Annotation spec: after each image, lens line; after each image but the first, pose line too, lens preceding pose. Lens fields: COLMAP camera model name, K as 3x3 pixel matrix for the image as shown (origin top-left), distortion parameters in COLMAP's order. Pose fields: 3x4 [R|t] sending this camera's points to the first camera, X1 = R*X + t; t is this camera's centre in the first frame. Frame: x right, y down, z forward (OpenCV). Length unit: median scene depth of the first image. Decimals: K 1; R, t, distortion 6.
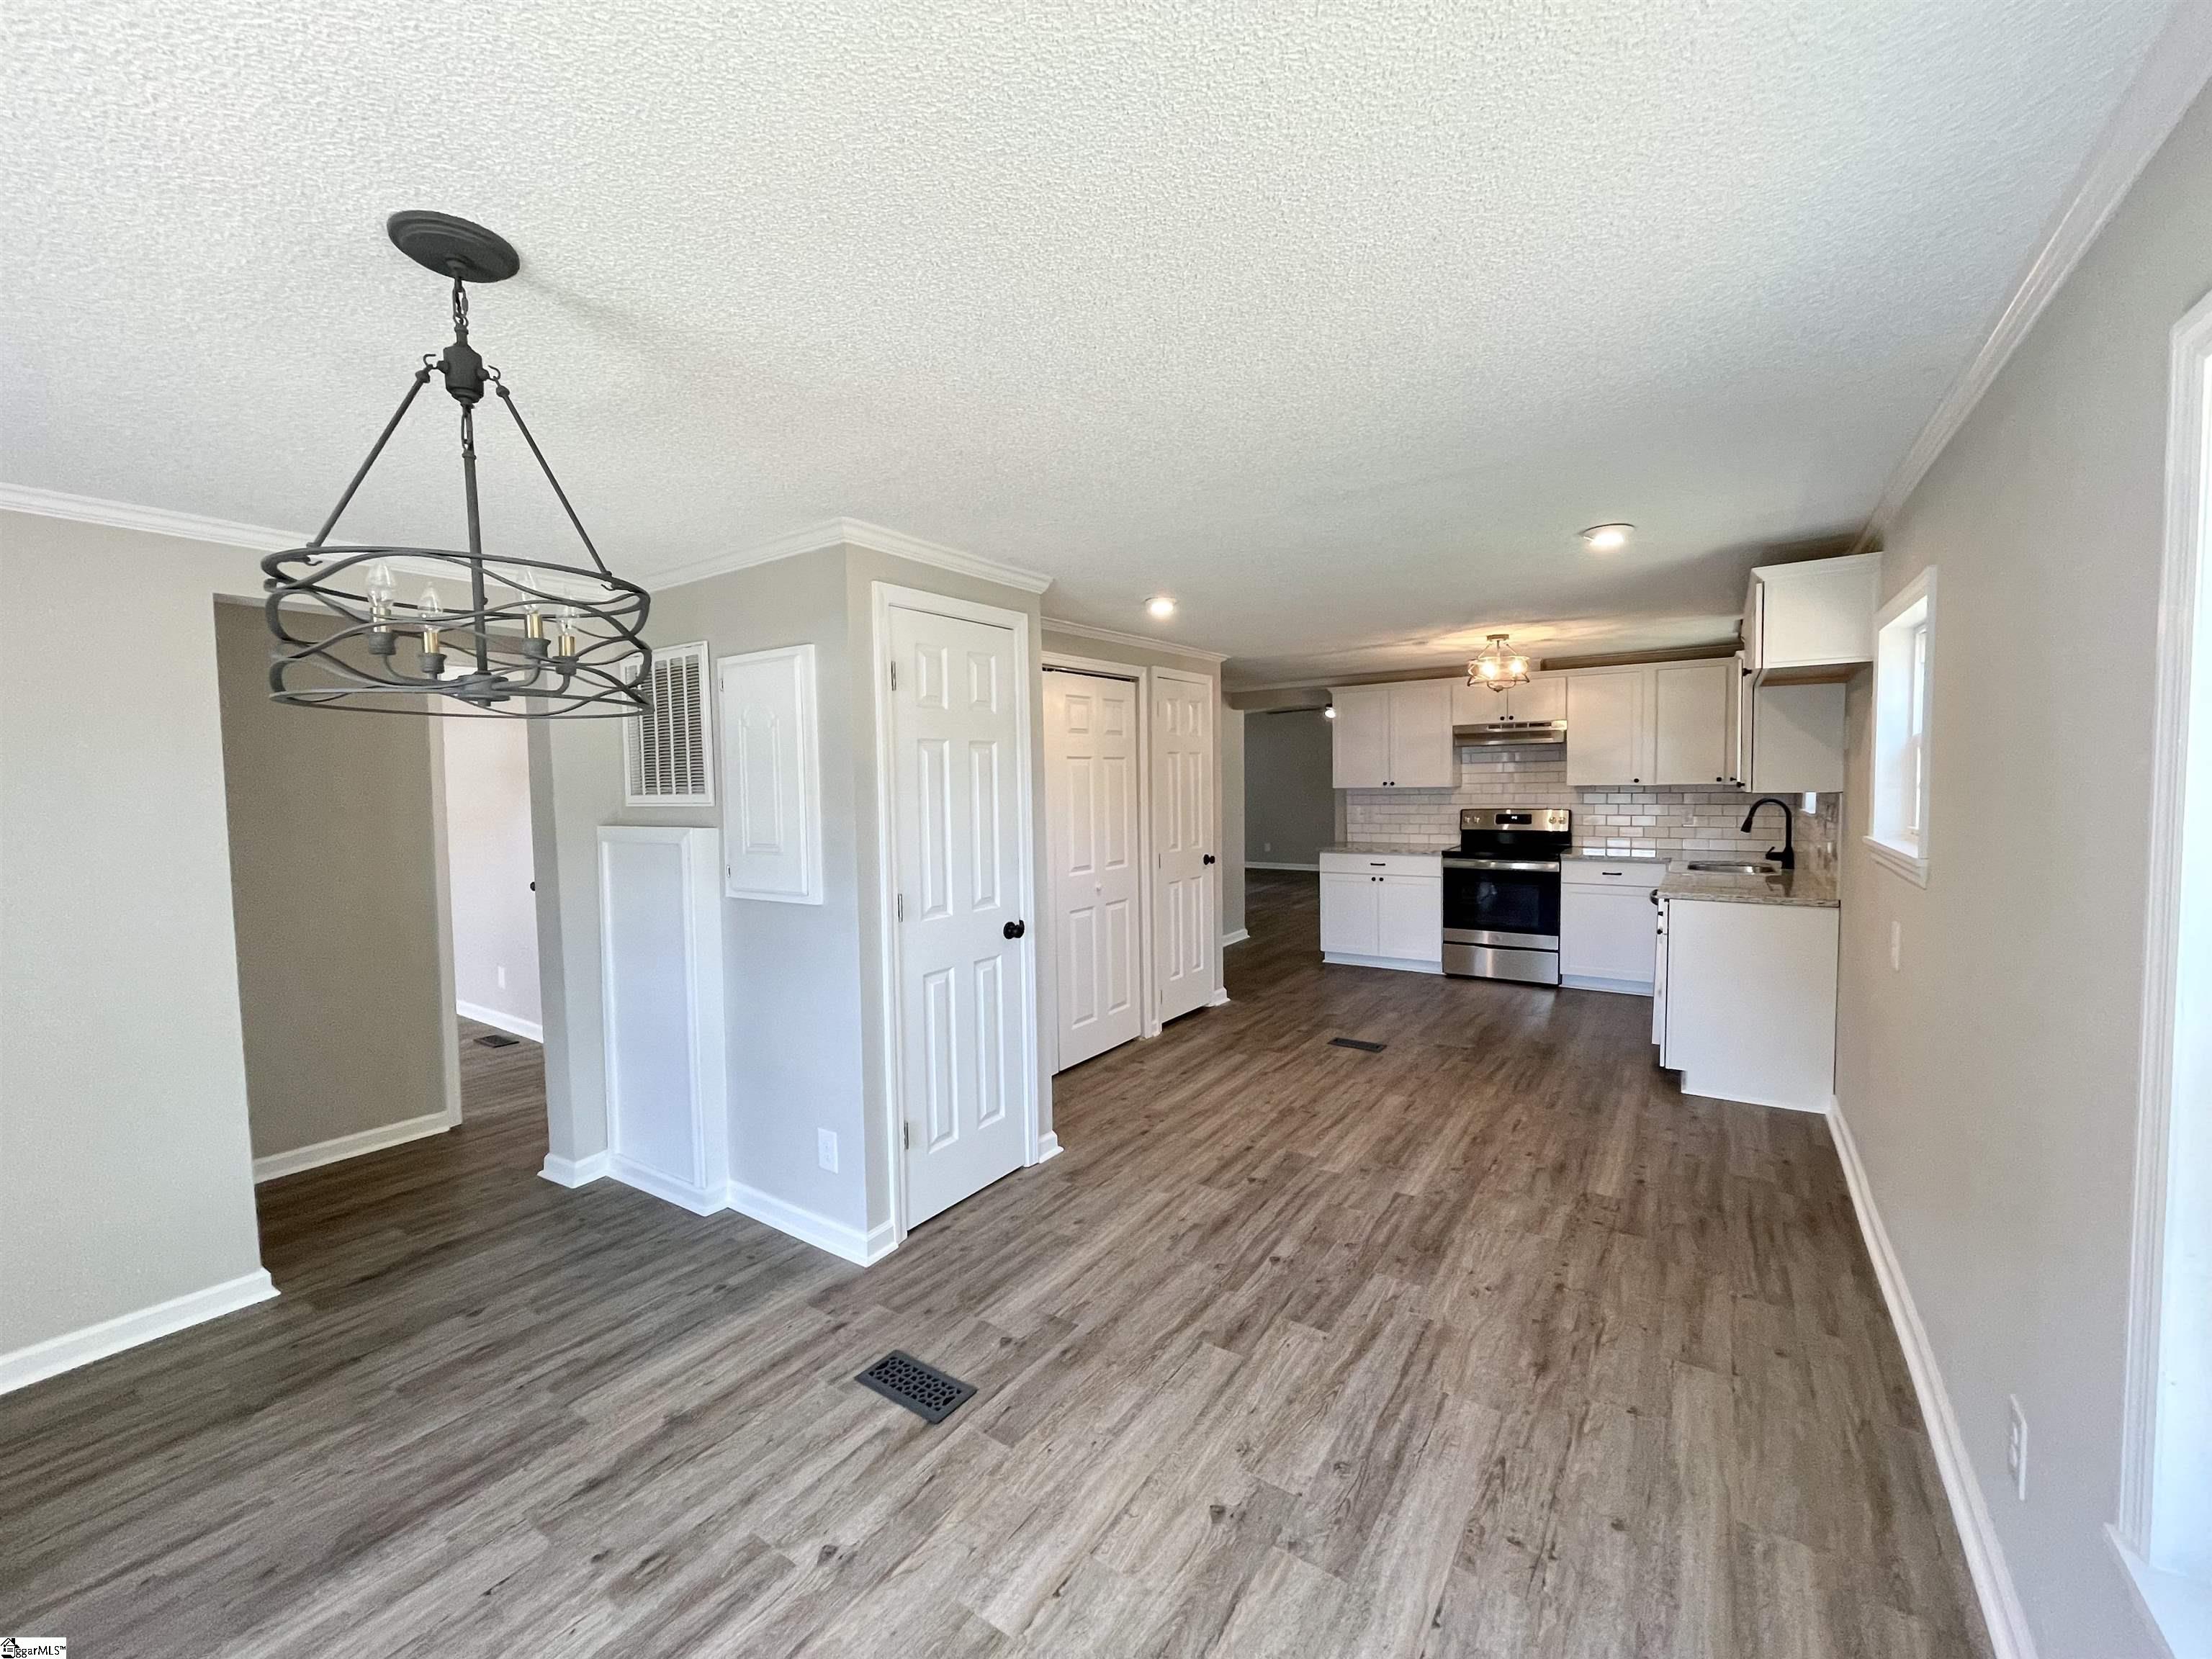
lens RADIAL K [[890.0, 0, 1095.5], [0, 890.0, 826.5], [0, 0, 1]] dist [0.002907, 0.000003]
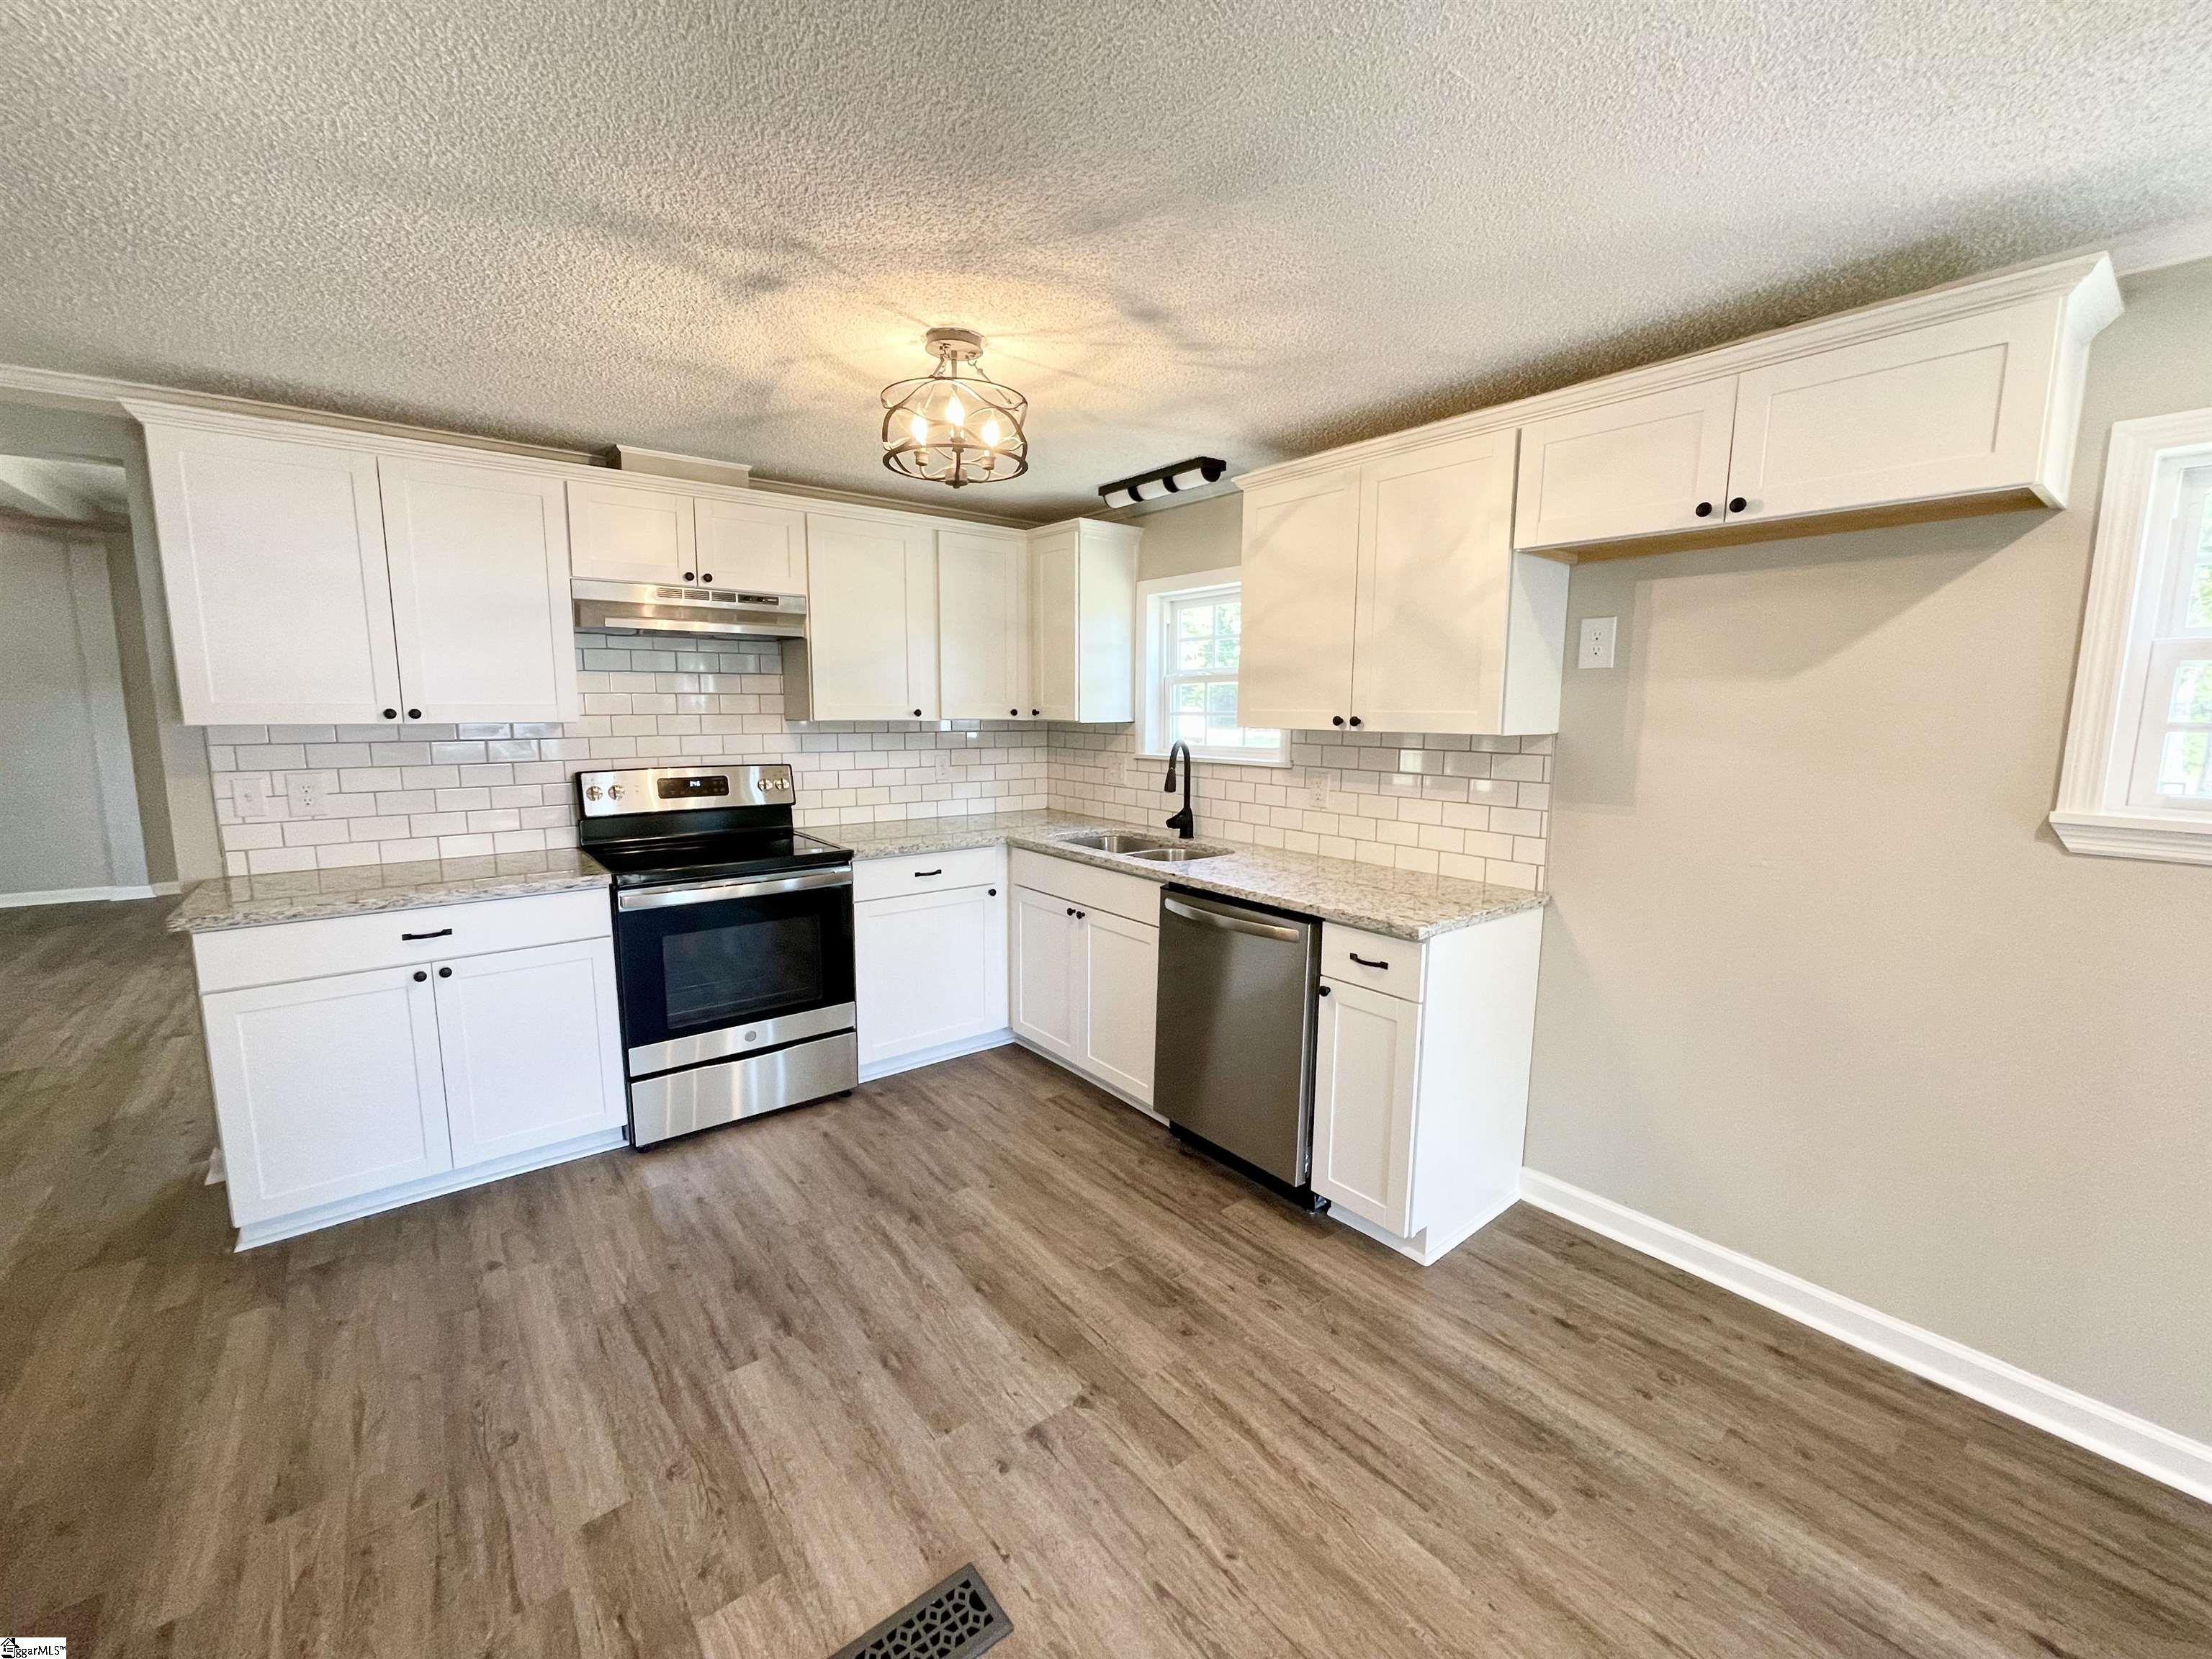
lens RADIAL K [[890.0, 0, 1090.1], [0, 890.0, 825.4], [0, 0, 1]] dist [0.002907, 0.000003]
pose [[0.290334, -0.112061, 0.950341, 0.069501], [0.040856, 0.993666, 0.104688, -0.040005], [-0.956053, 0.008432, 0.293073, 0.838921]]
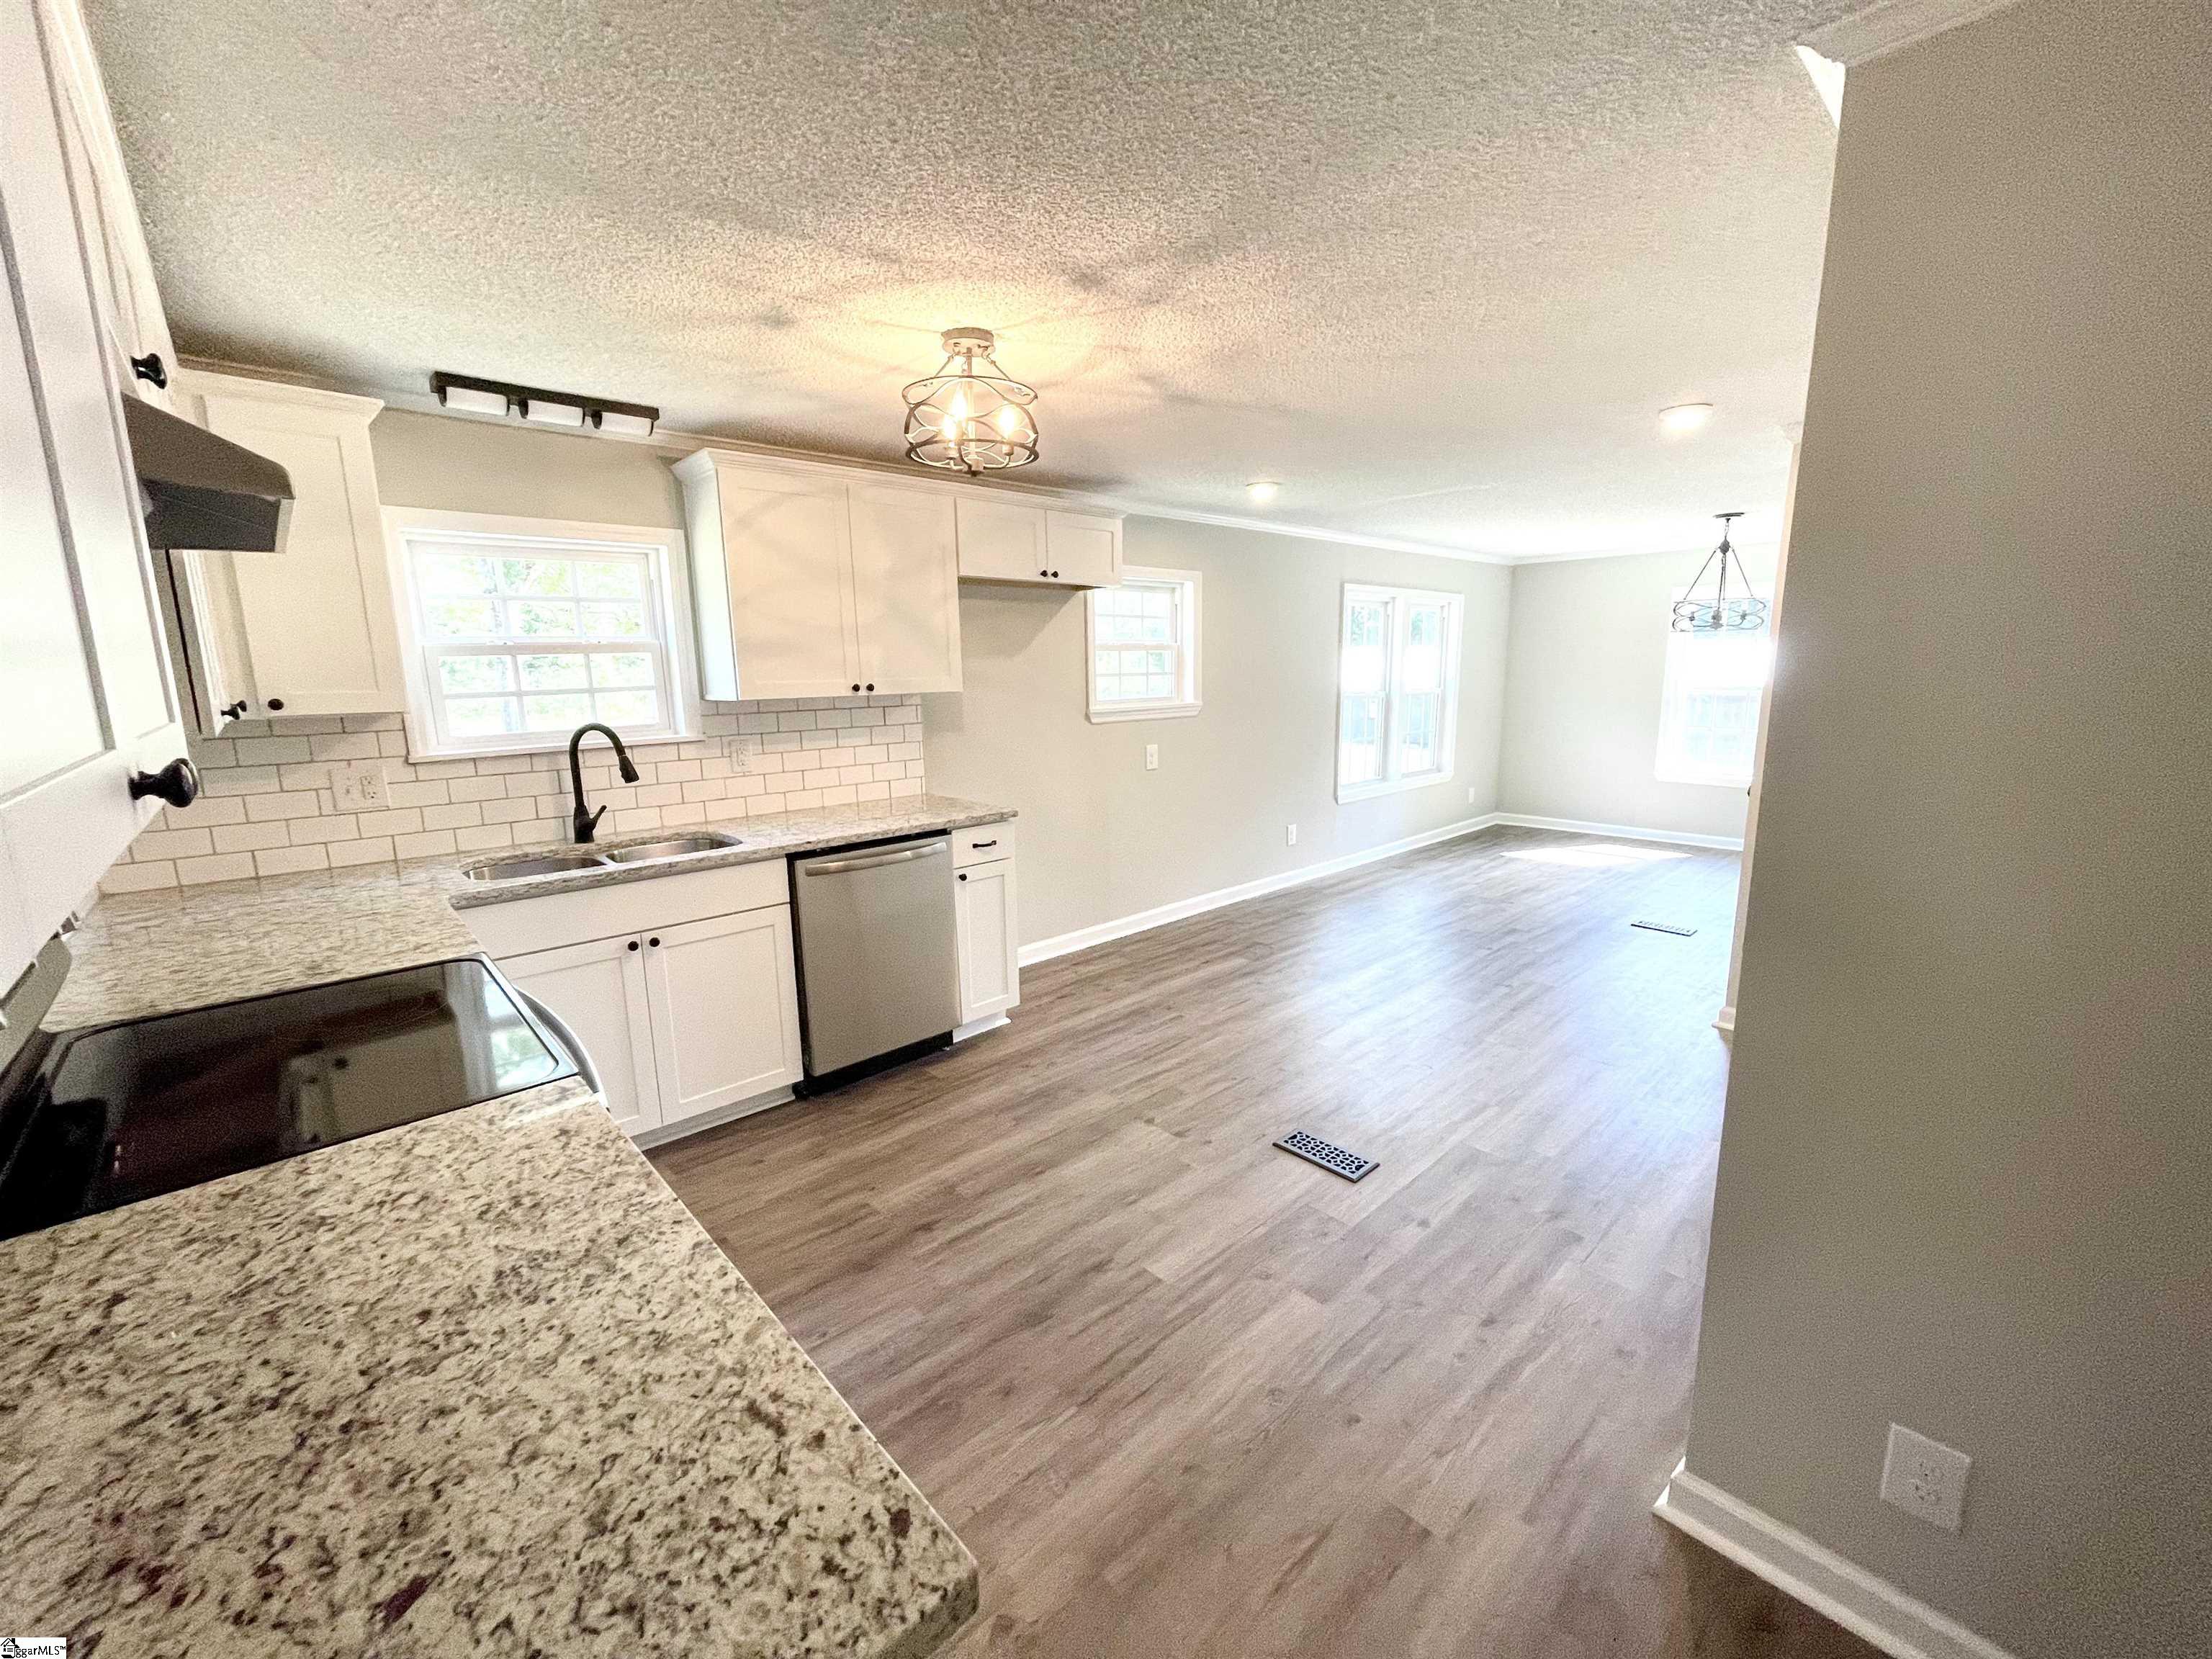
lens RADIAL K [[890.0, 0, 1093.9], [0, 890.0, 824.9], [0, 0, 1]] dist [0.002907, 0.000003]
pose [[-0.974732, -0.006671, 0.223277, 0.301370], [0.045439, 0.972733, 0.227433, -0.083813], [-0.218706, 0.231831, -0.947851, 1.464450]]
